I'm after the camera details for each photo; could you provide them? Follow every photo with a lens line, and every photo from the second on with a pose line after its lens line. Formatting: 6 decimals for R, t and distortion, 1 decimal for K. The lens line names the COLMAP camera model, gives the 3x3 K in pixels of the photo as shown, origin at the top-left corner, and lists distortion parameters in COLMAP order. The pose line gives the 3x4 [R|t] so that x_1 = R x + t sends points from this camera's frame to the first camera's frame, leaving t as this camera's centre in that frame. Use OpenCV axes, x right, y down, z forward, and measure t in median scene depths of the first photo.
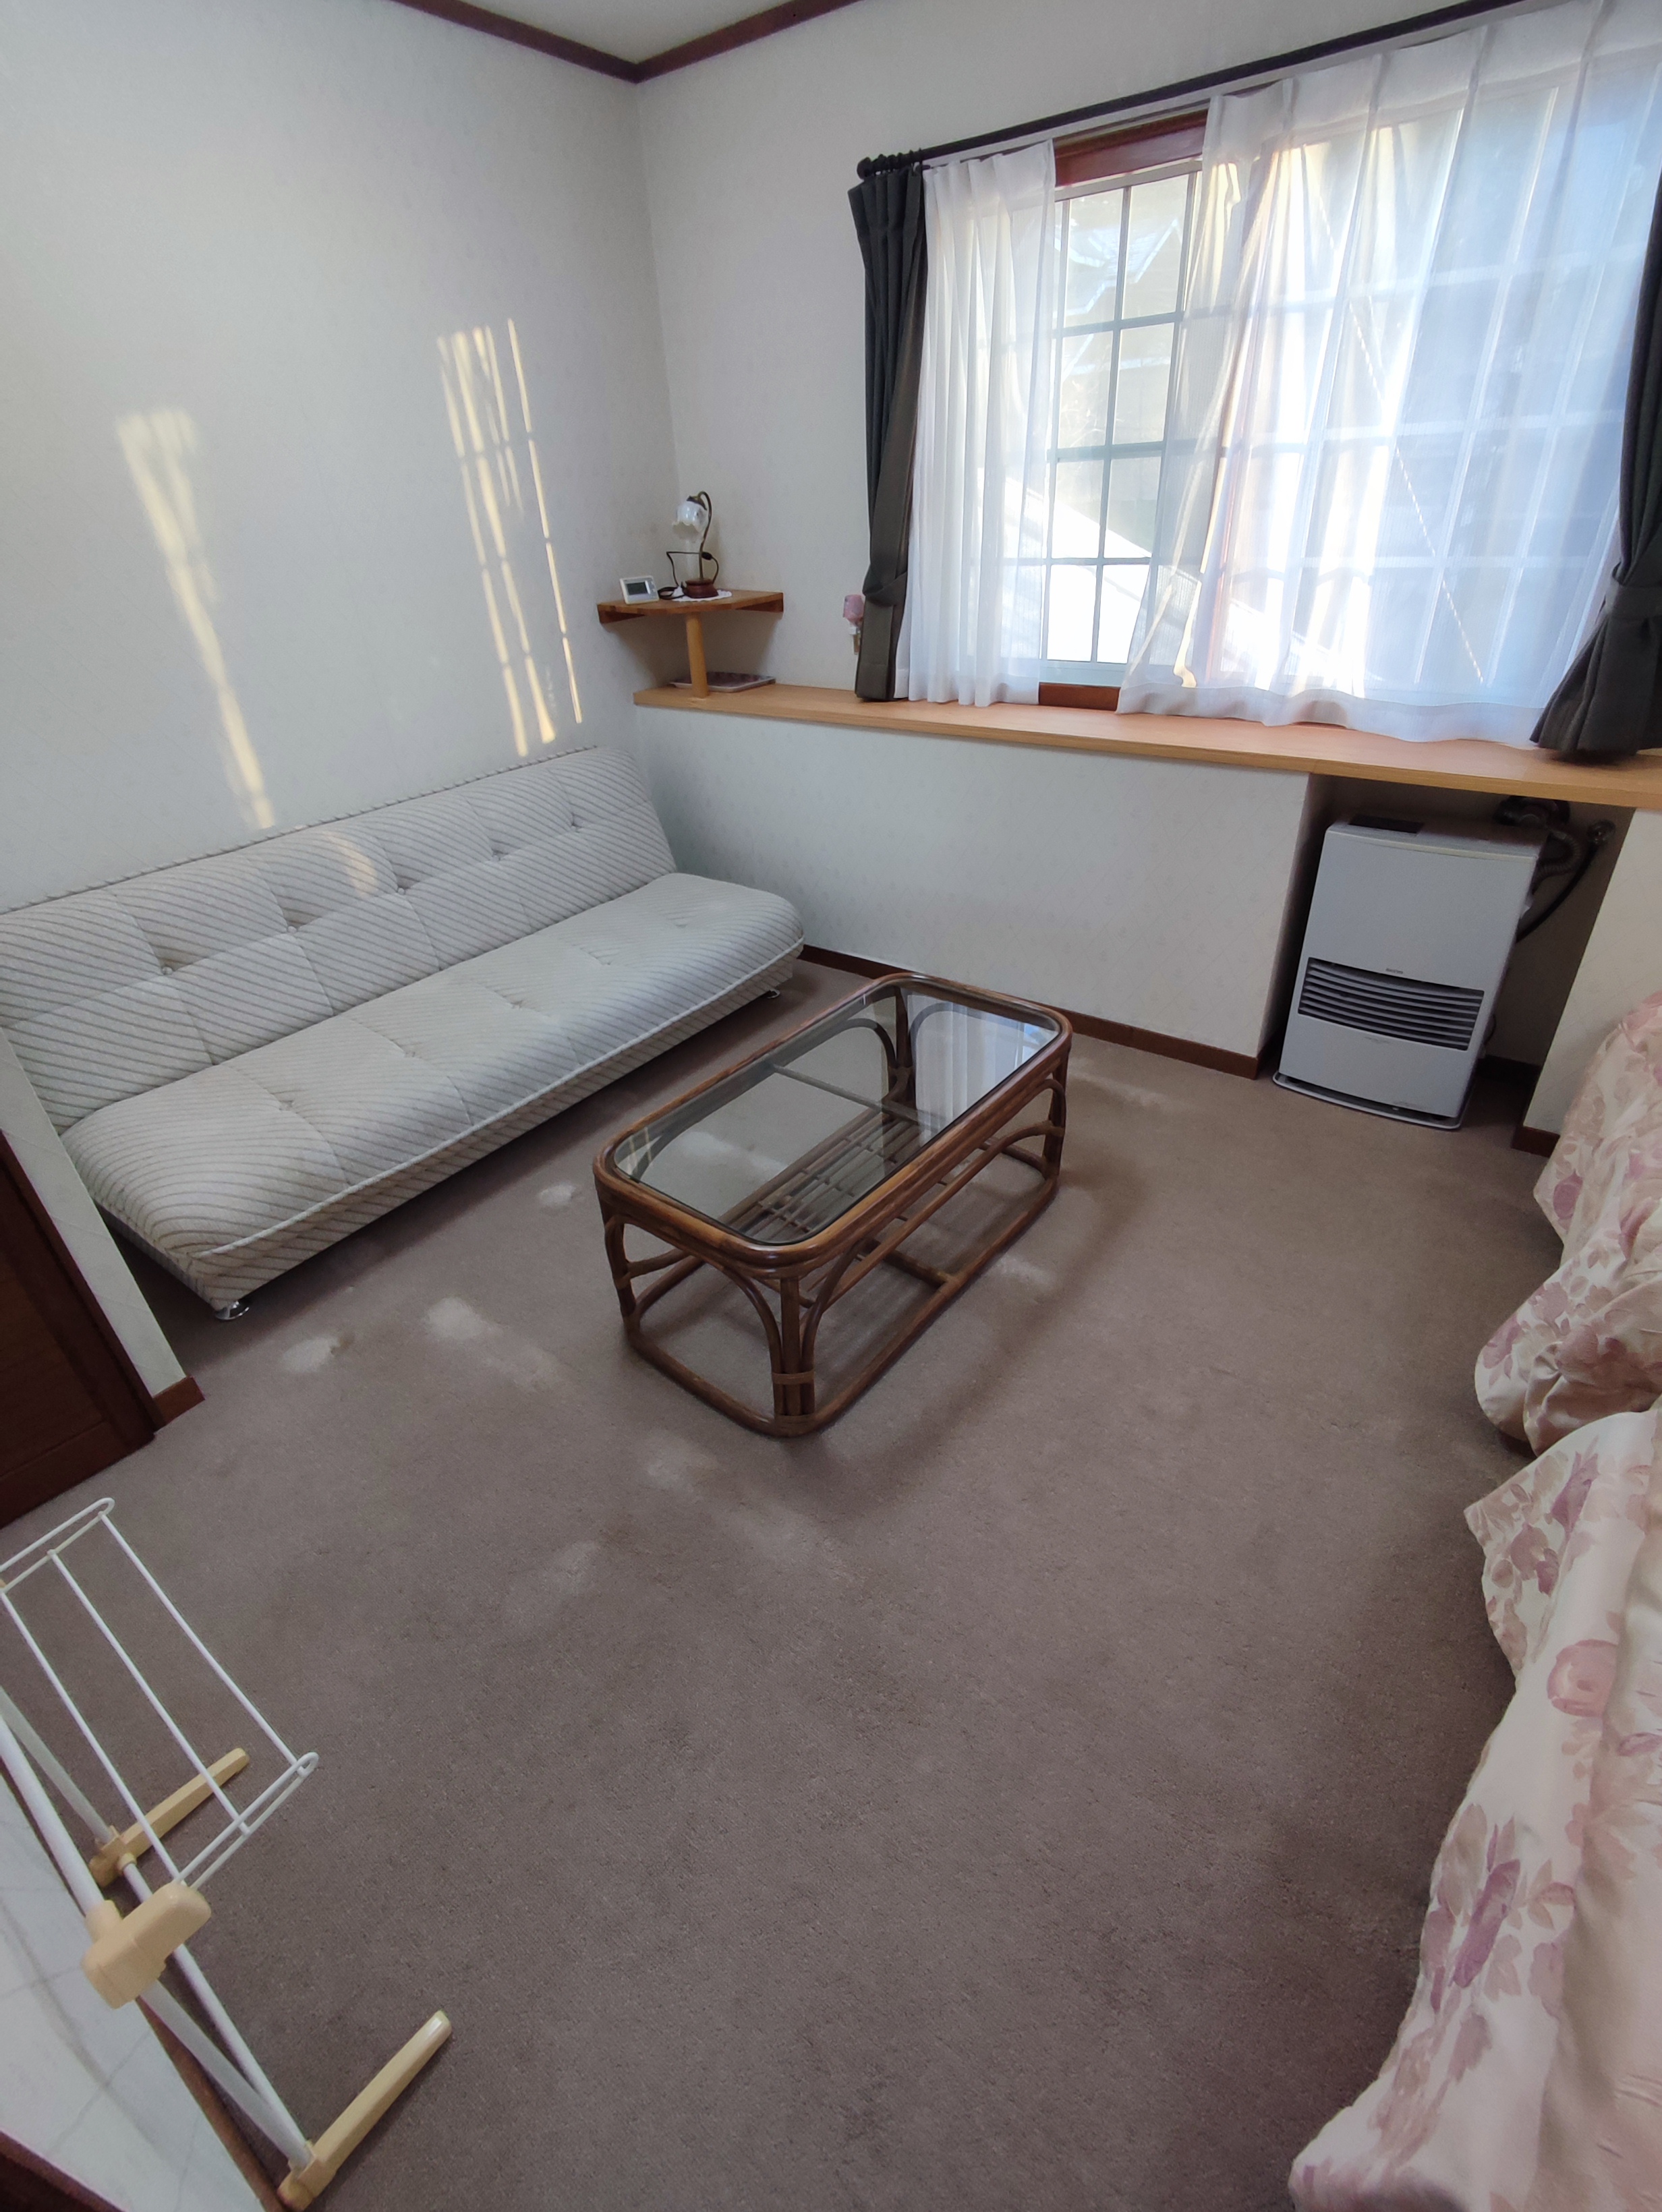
lens RADIAL K [[1000.9, 0, 831.0], [0, 1000.9, 1106.0], [0, 0, 1]] dist [-0.008999, 0.000237]
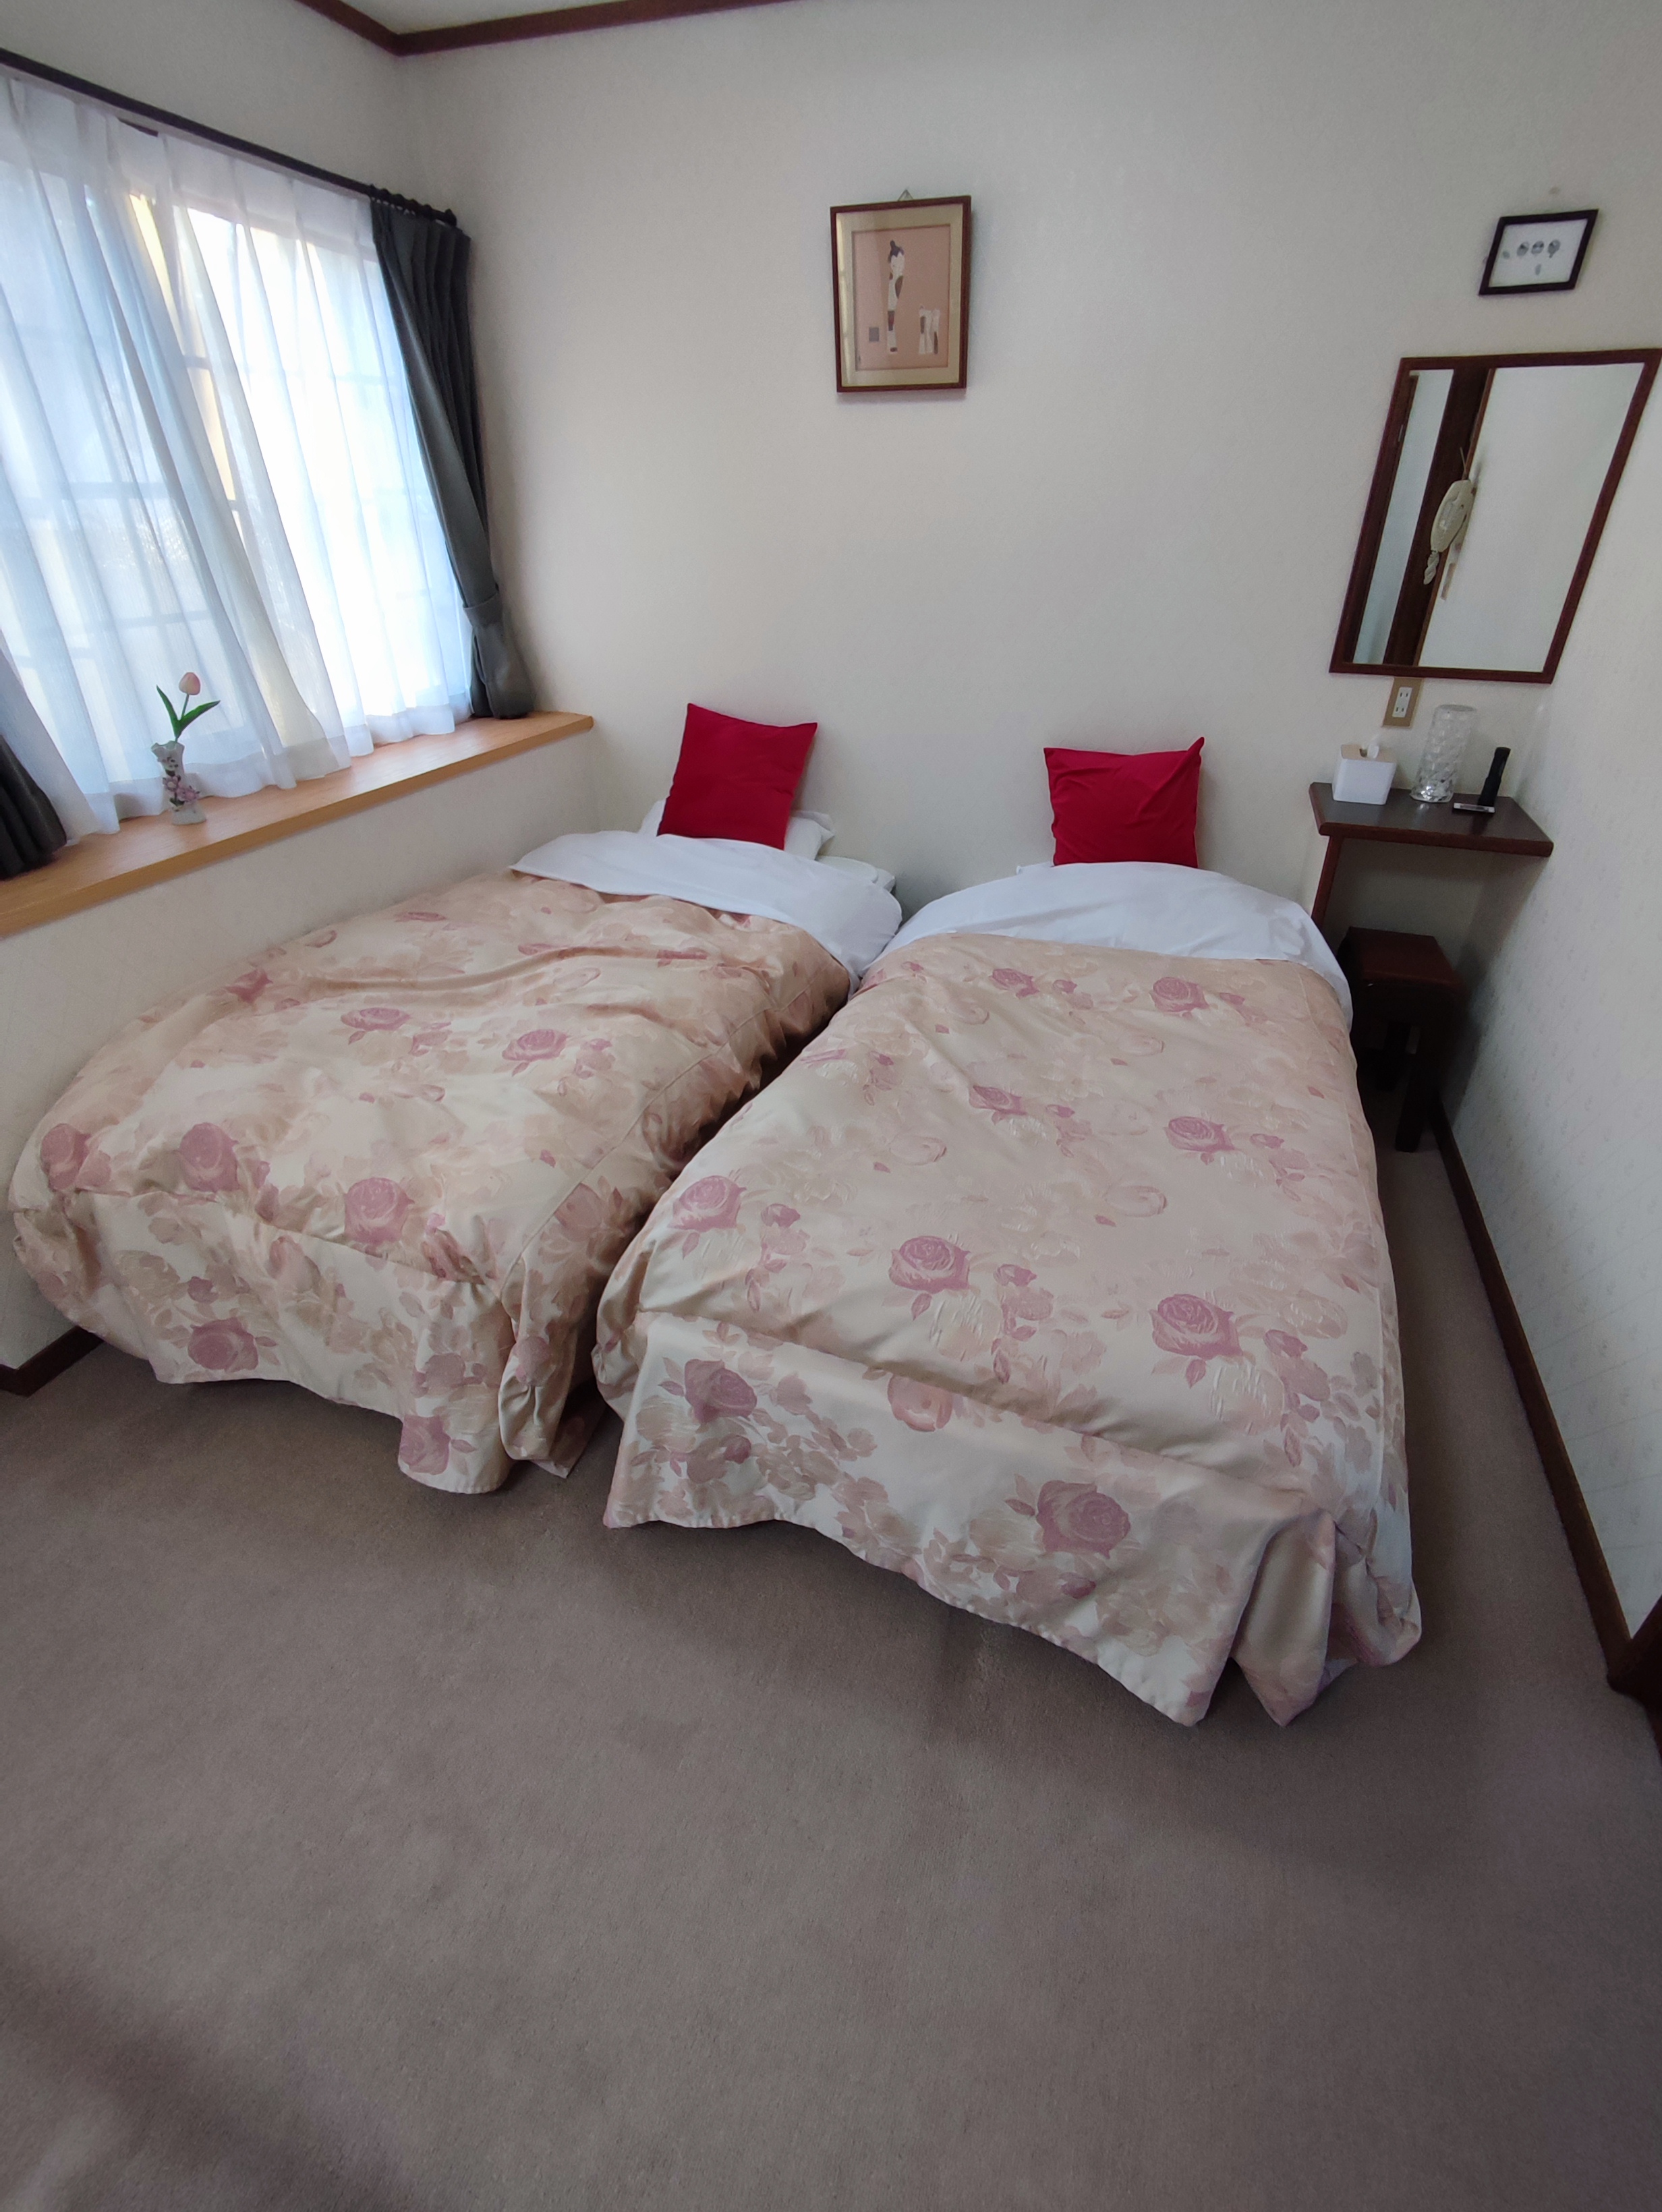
lens RADIAL K [[1000.9, 0, 831.0], [0, 1000.9, 1106.0], [0, 0, 1]] dist [-0.008999, 0.000237]
pose [[-0.327911, -0.450398, 0.830431, -0.098281], [0.513482, 0.652877, 0.556856, -0.331564], [-0.792976, 0.609010, 0.017186, 0.536432]]
